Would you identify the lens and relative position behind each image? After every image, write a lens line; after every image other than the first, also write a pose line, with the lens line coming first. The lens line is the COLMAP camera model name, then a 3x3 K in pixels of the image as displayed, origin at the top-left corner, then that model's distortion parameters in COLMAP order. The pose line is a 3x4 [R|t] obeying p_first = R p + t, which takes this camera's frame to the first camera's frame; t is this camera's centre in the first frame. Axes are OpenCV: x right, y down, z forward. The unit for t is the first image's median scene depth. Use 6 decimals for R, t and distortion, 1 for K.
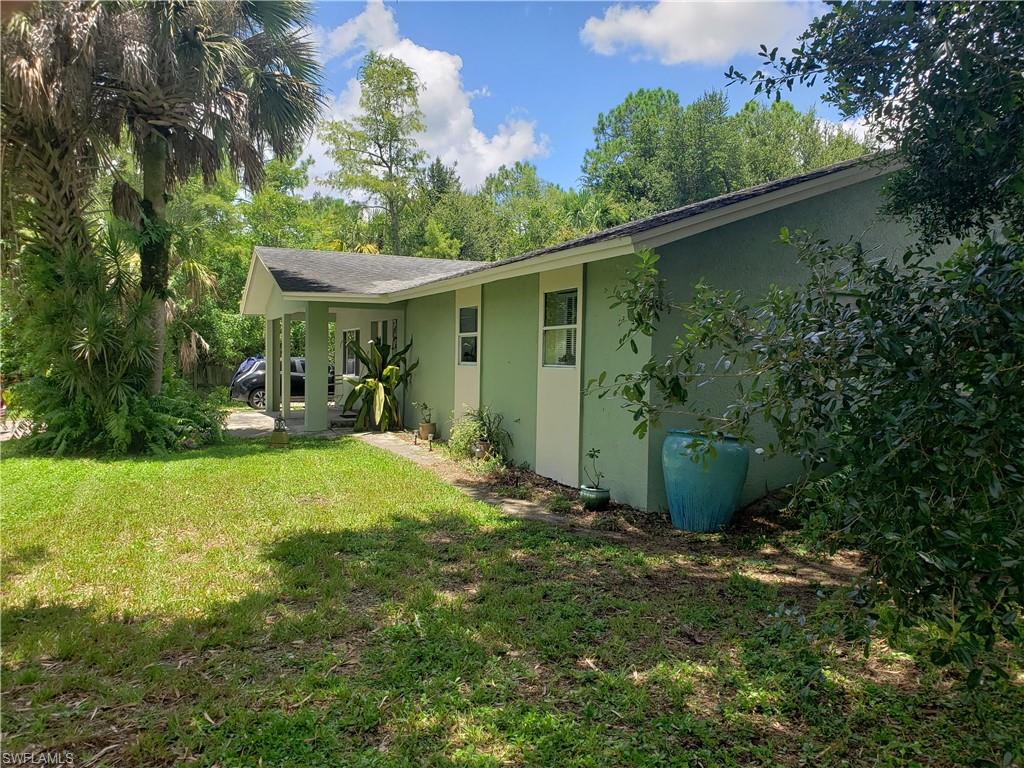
lens RADIAL K [[786.9, 0, 512.0], [0, 786.9, 384.0], [0, 0, 1]] dist [0.028591, 0.001780]
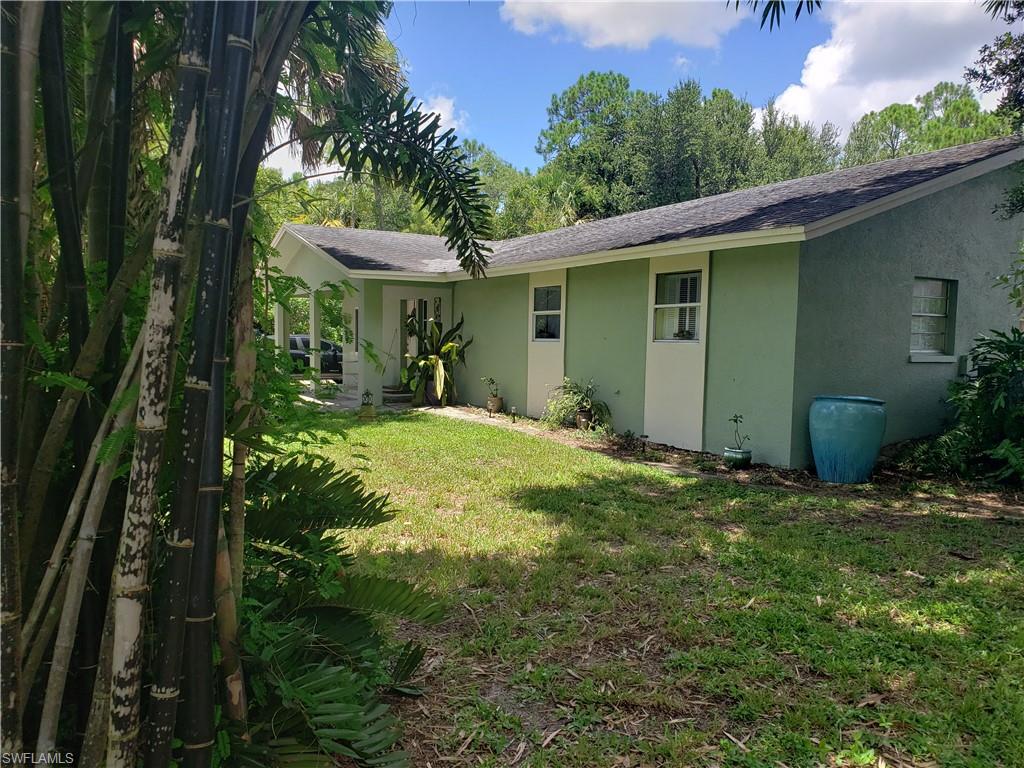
lens RADIAL K [[799.4, 0, 512.0], [0, 799.4, 384.0], [0, 0, 1]] dist [-0.002744, 0.000661]
pose [[0.994028, -0.004753, 0.109022, -0.186128], [0.002182, 0.999717, 0.023686, 0.006357], [-0.109103, -0.023306, 0.993757, -0.049891]]
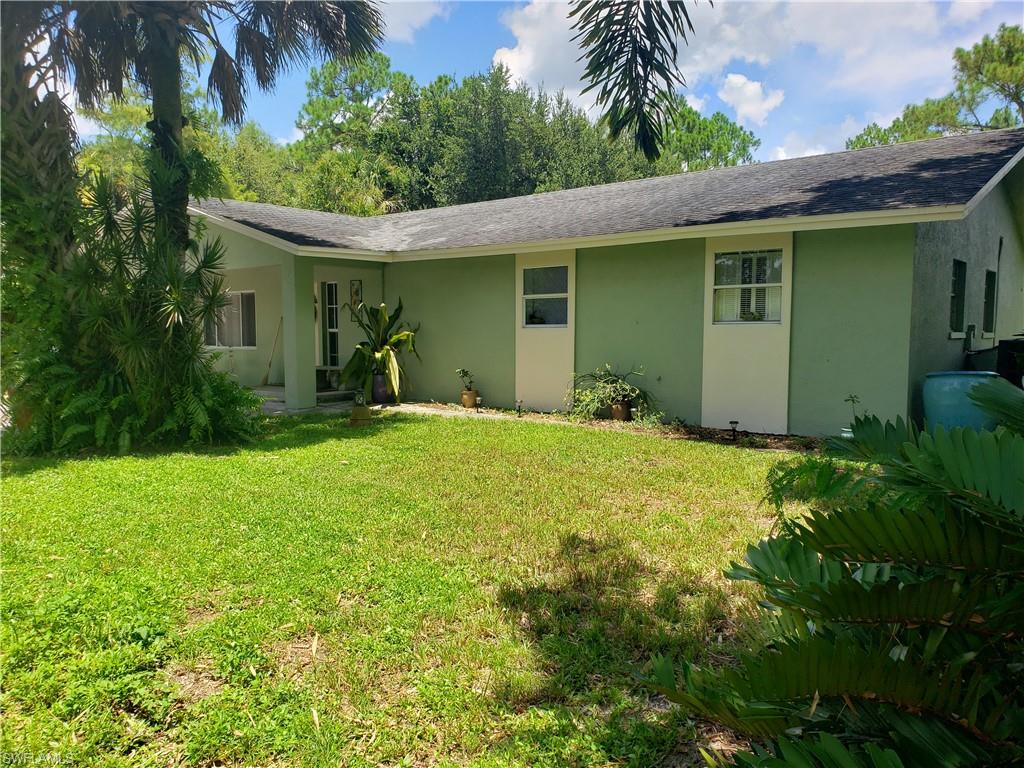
lens RADIAL K [[797.9, 0, 512.0], [0, 797.9, 384.0], [0, 0, 1]] dist [0.004645, -0.065375]
pose [[0.886176, -0.049488, 0.460698, -0.465343], [0.032261, 0.998457, 0.045198, 0.000186], [-0.462224, -0.025191, 0.886405, 0.125295]]
